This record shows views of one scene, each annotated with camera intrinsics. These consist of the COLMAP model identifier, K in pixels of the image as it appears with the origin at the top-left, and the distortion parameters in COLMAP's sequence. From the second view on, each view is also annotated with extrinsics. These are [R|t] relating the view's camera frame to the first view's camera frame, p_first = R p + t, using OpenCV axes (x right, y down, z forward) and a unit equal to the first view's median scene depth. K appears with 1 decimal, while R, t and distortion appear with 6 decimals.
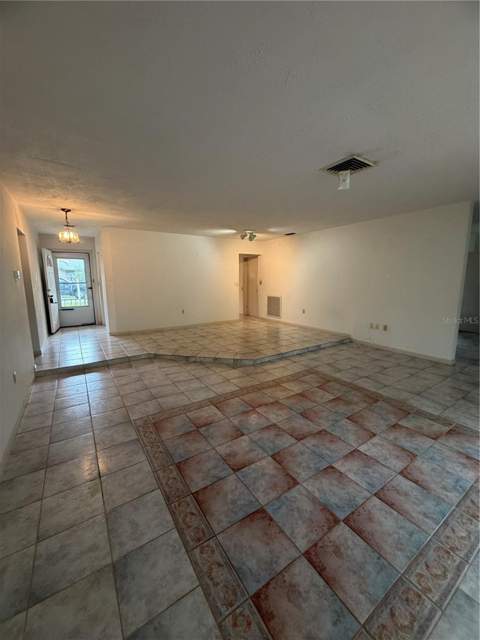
lens RADIAL K [[255.2, 0, 241.0], [0, 255.2, 316.9], [0, 0, 1]] dist [-0.000159, 0.000990]
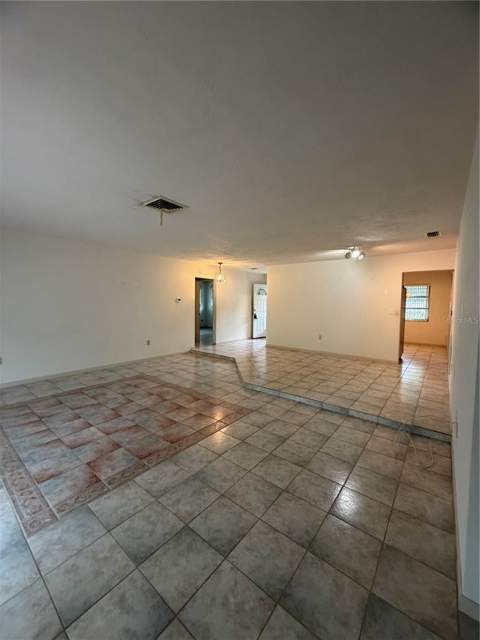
lens RADIAL K [[255.2, 0, 239.7], [0, 255.2, 316.4], [0, 0, 1]] dist [-0.000159, 0.000990]
pose [[0.304995, 0.059395, -0.950500, 1.671533], [-0.158133, 0.987357, 0.010957, -0.167896], [0.939134, 0.146964, 0.310531, 1.055560]]
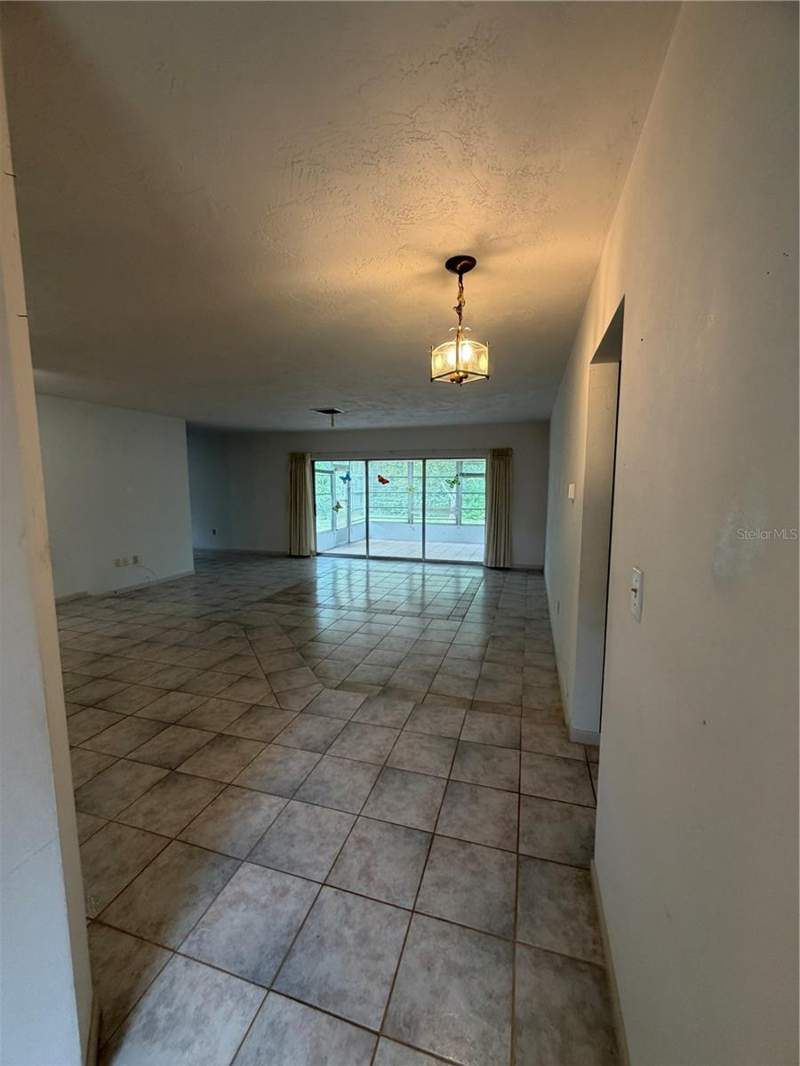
lens RADIAL K [[425.0, 0, 397.9], [0, 425.0, 526.3], [0, 0, 1]] dist [-0.000159, 0.000990]
pose [[-0.635796, -0.073059, 0.768391, -1.674250], [0.123502, 0.973055, 0.194709, -0.387963], [-0.761912, 0.218693, -0.609642, 2.306991]]
